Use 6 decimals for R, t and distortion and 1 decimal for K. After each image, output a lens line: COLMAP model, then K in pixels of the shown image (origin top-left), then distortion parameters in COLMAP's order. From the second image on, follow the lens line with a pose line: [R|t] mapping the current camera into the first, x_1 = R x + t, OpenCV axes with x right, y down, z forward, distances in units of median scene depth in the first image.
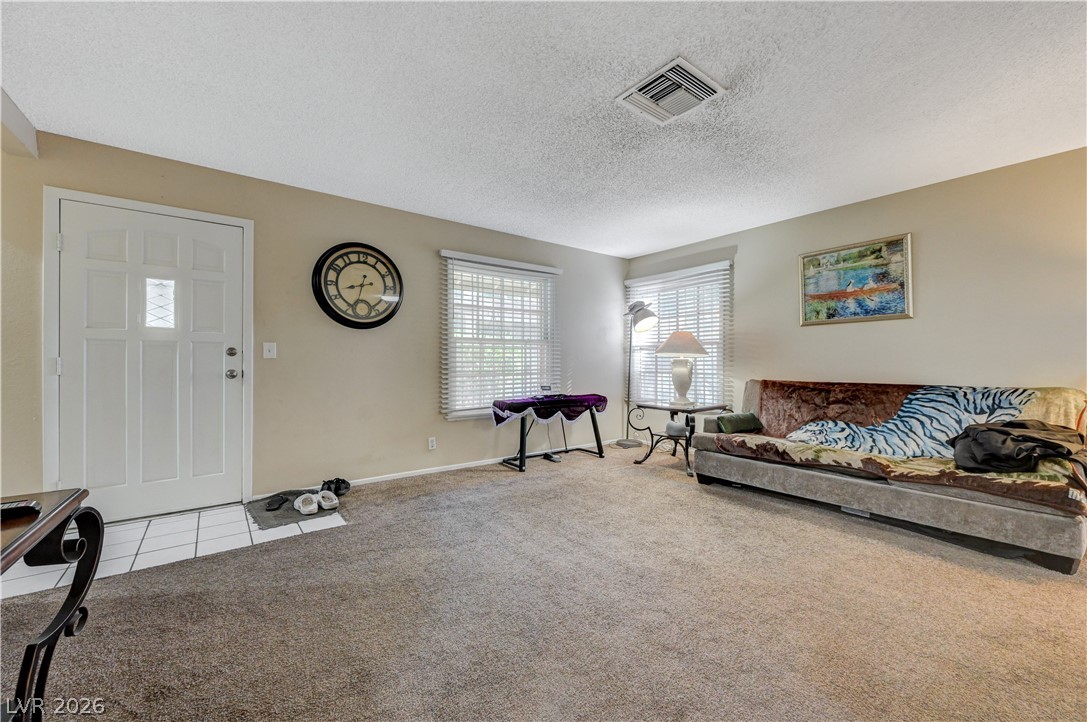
lens RADIAL K [[431.5, 0, 554.3], [0, 431.5, 361.2], [0, 0, 1]] dist [0.000424, -0.000205]
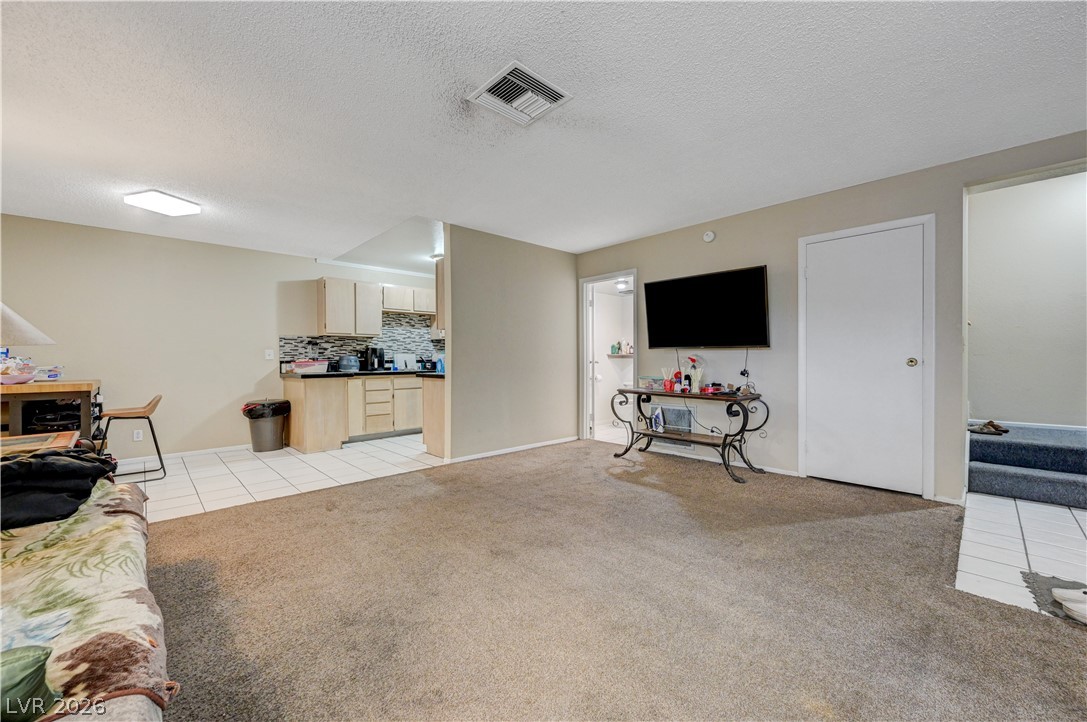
lens RADIAL K [[431.5, 0, 550.2], [0, 431.5, 363.1], [0, 0, 1]] dist [0.000424, -0.000205]
pose [[-0.994532, 0.004441, -0.104335, 0.194411], [0.003575, 0.999958, 0.008487, 0.004797], [0.104369, 0.008068, -0.994506, 1.304526]]
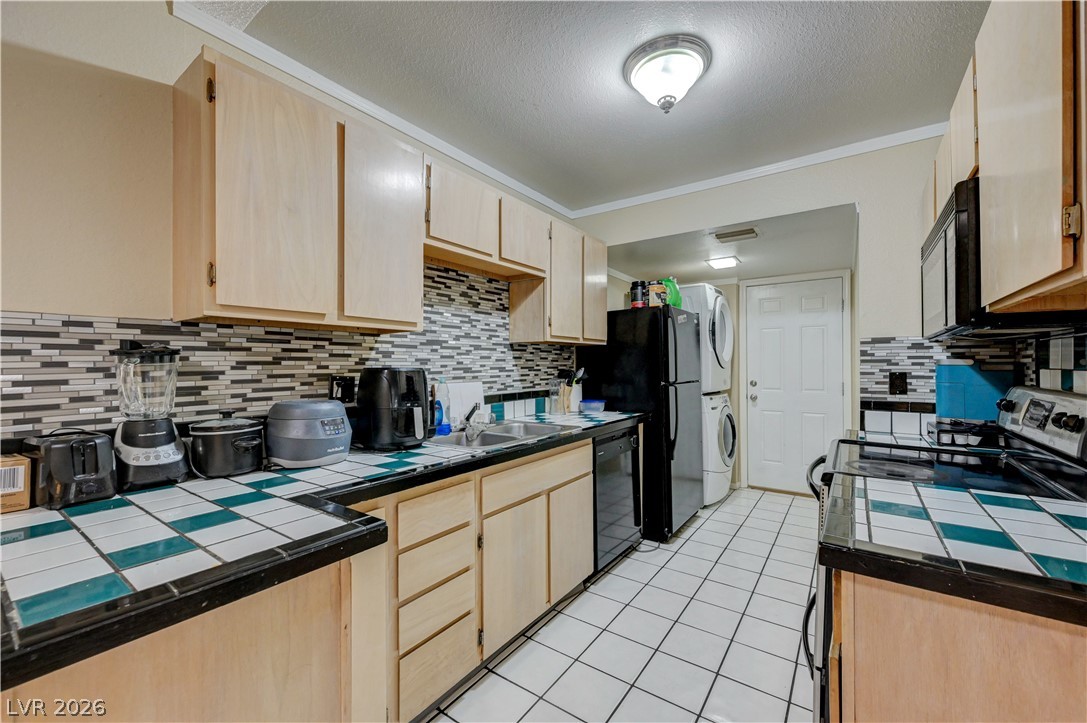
lens RADIAL K [[431.5, 0, 547.8], [0, 431.5, 364.1], [0, 0, 1]] dist [0.000424, -0.000205]
pose [[-0.958327, -0.001891, -0.285669, 0.695928], [-0.001978, 0.999998, 0.000015, -0.049802], [0.285668, 0.000579, -0.958328, 0.033242]]
